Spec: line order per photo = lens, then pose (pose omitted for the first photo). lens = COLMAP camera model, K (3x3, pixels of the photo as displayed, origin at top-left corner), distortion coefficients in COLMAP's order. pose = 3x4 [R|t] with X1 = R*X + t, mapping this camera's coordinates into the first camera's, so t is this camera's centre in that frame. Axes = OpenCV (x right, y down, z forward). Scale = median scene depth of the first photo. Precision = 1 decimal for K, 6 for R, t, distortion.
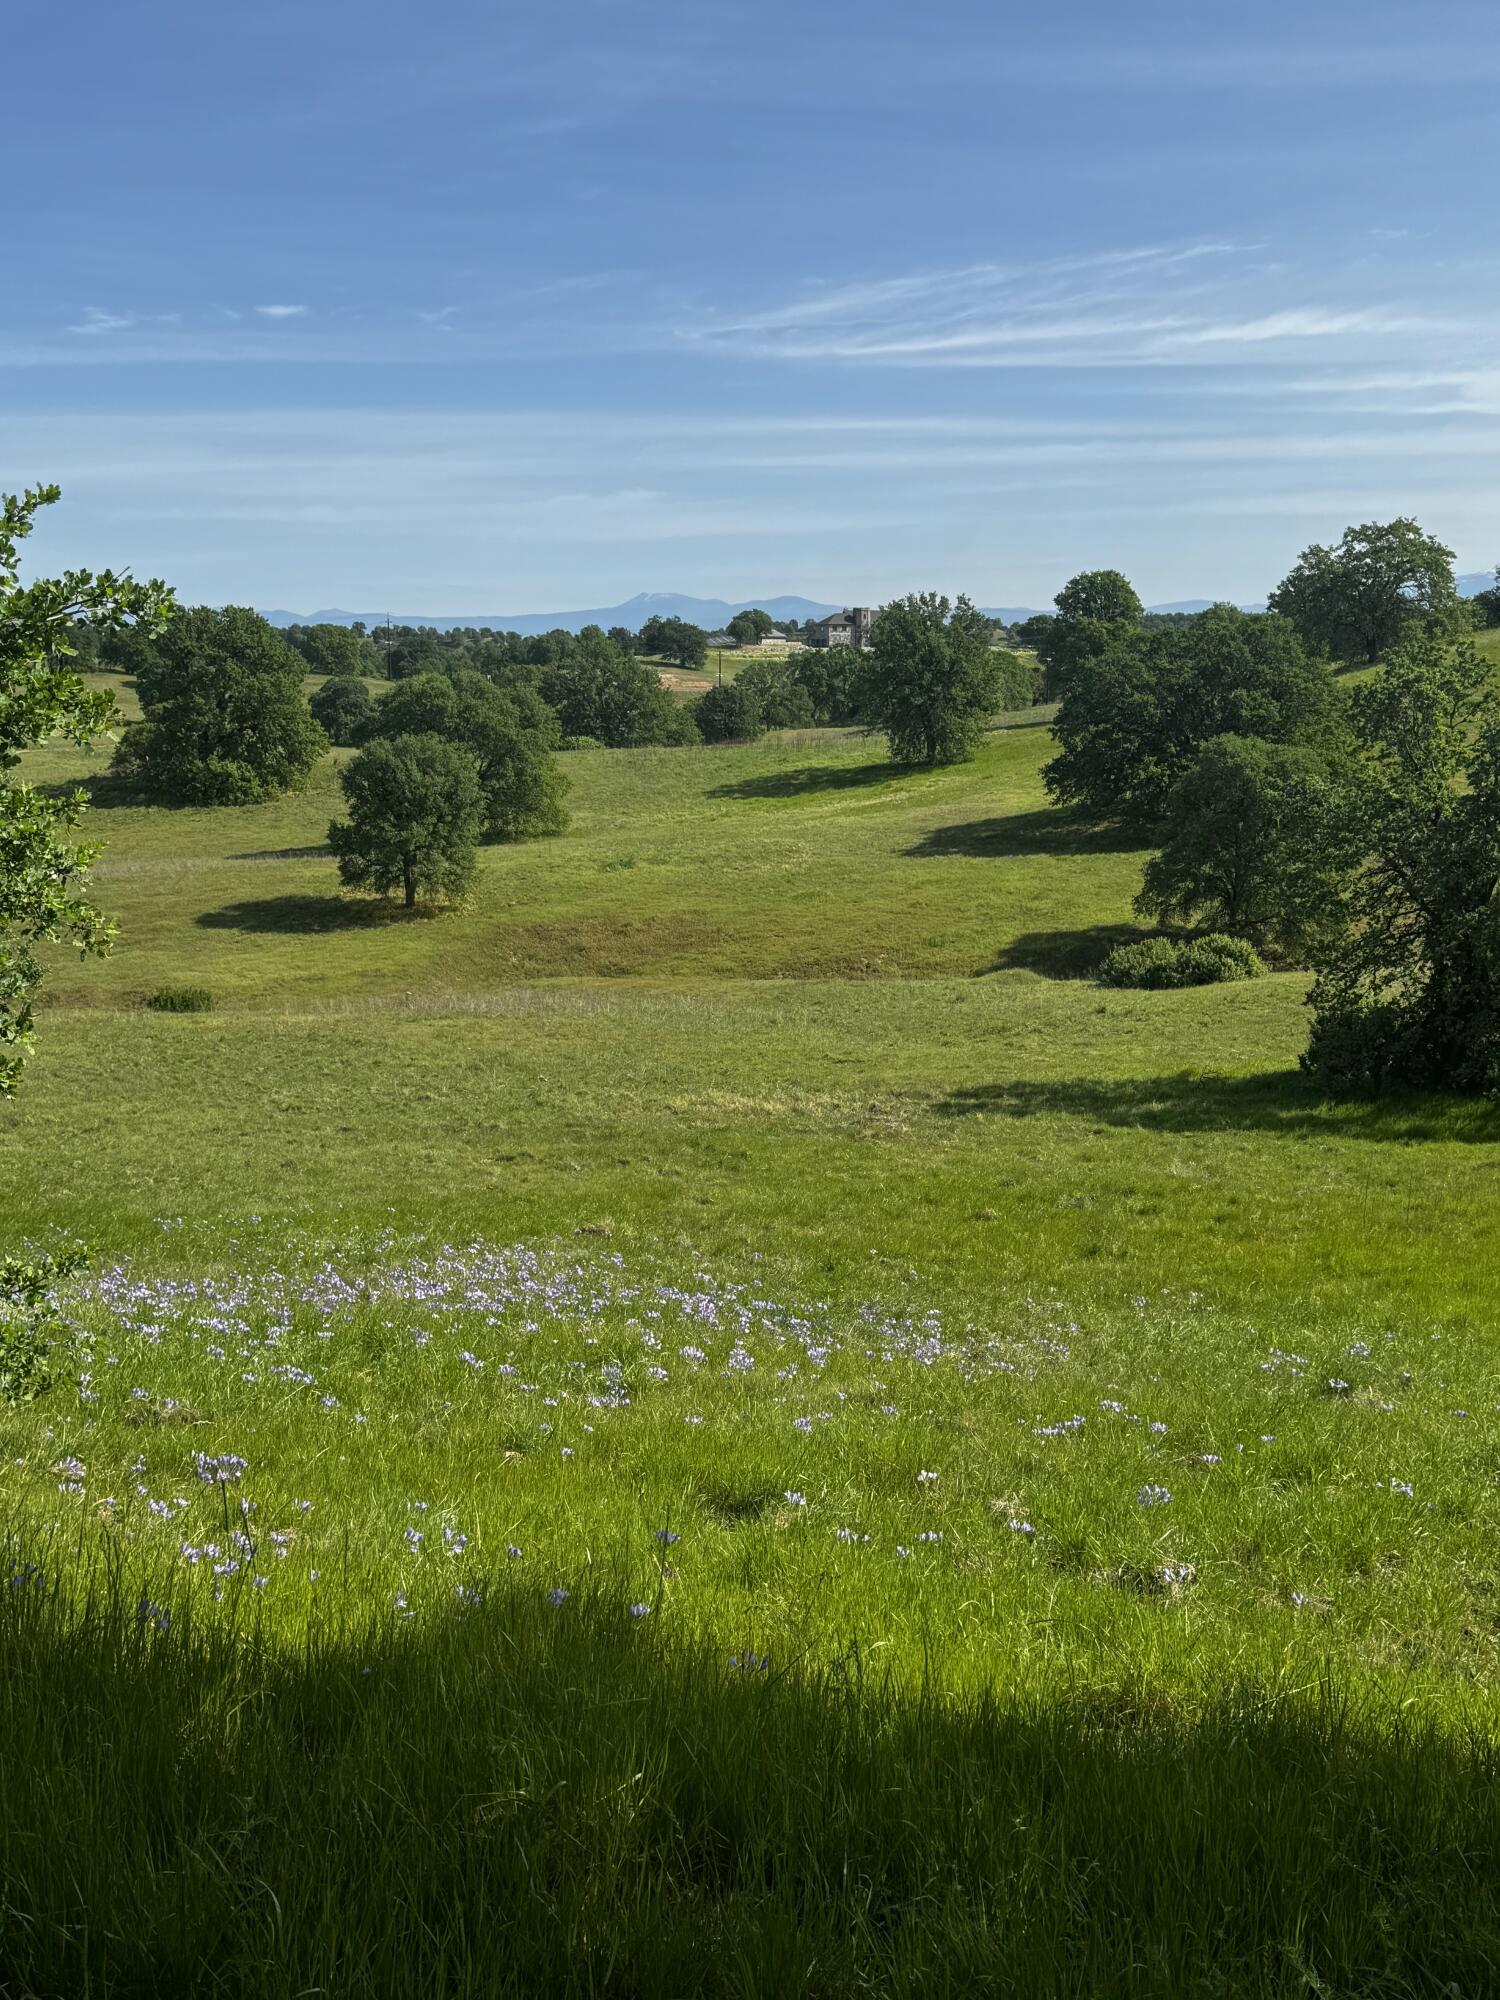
lens RADIAL K [[2289.0, 0, 759.9], [0, 2289.0, 998.5], [0, 0, 1]] dist [0.111601, 0.000000]
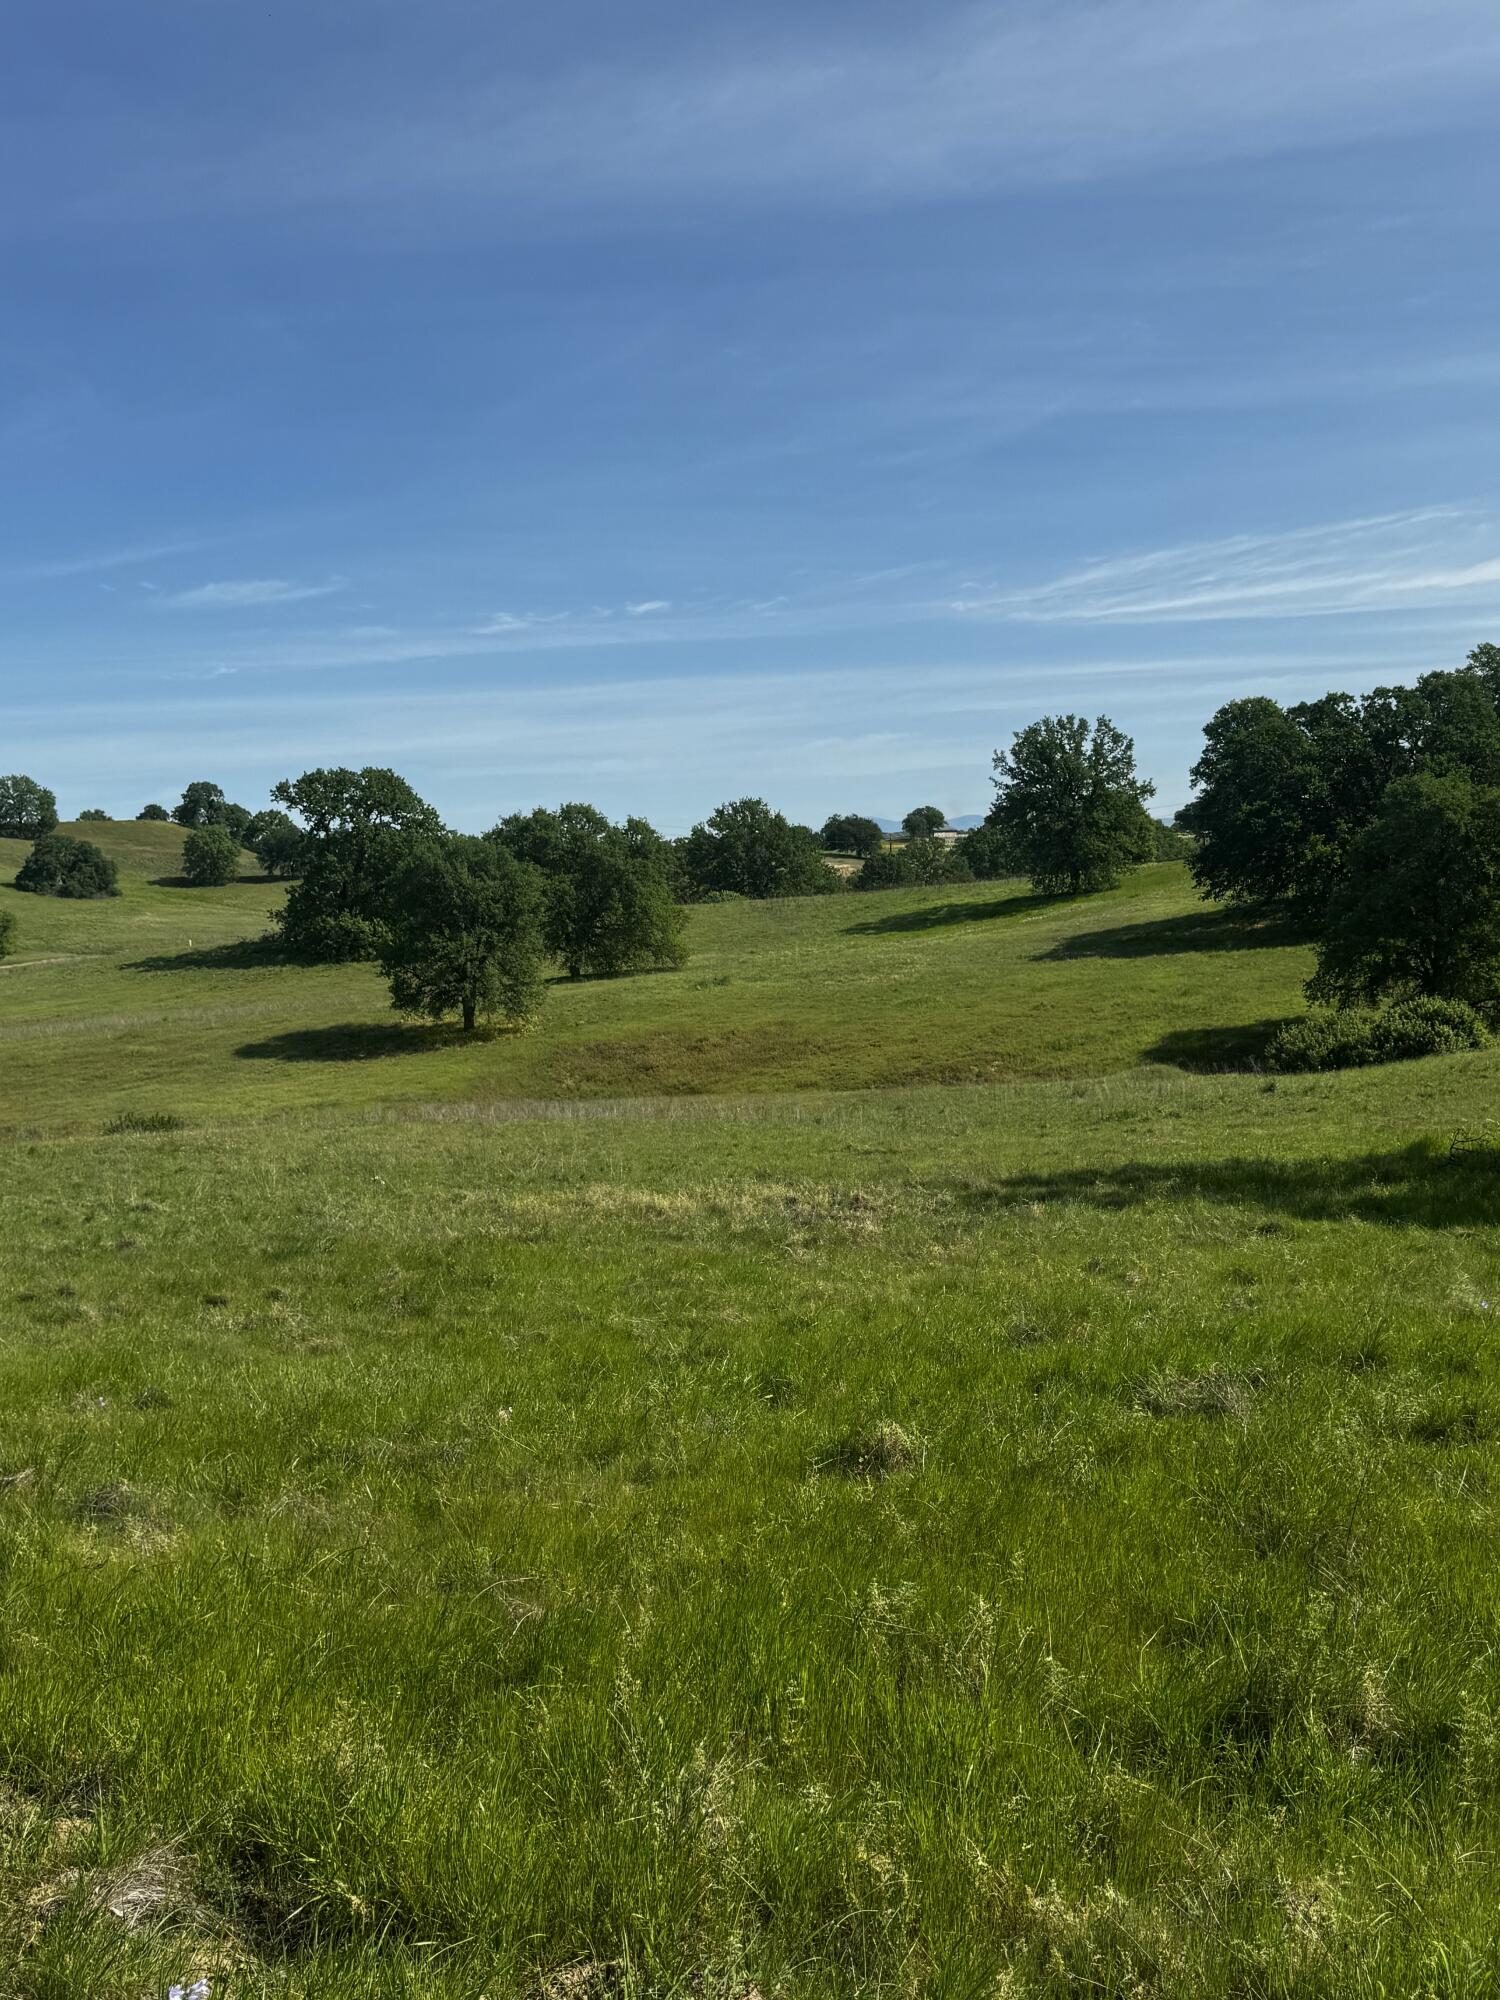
lens RADIAL K [[1932.9, 0, 750.0], [0, 1932.9, 1005.4], [0, 0, 1]] dist [0.092232, 0.000000]
pose [[0.993329, -0.029834, -0.111387, 0.040123], [0.019536, 0.995528, -0.092429, 0.022047], [0.113646, 0.089636, 0.989469, 0.269465]]
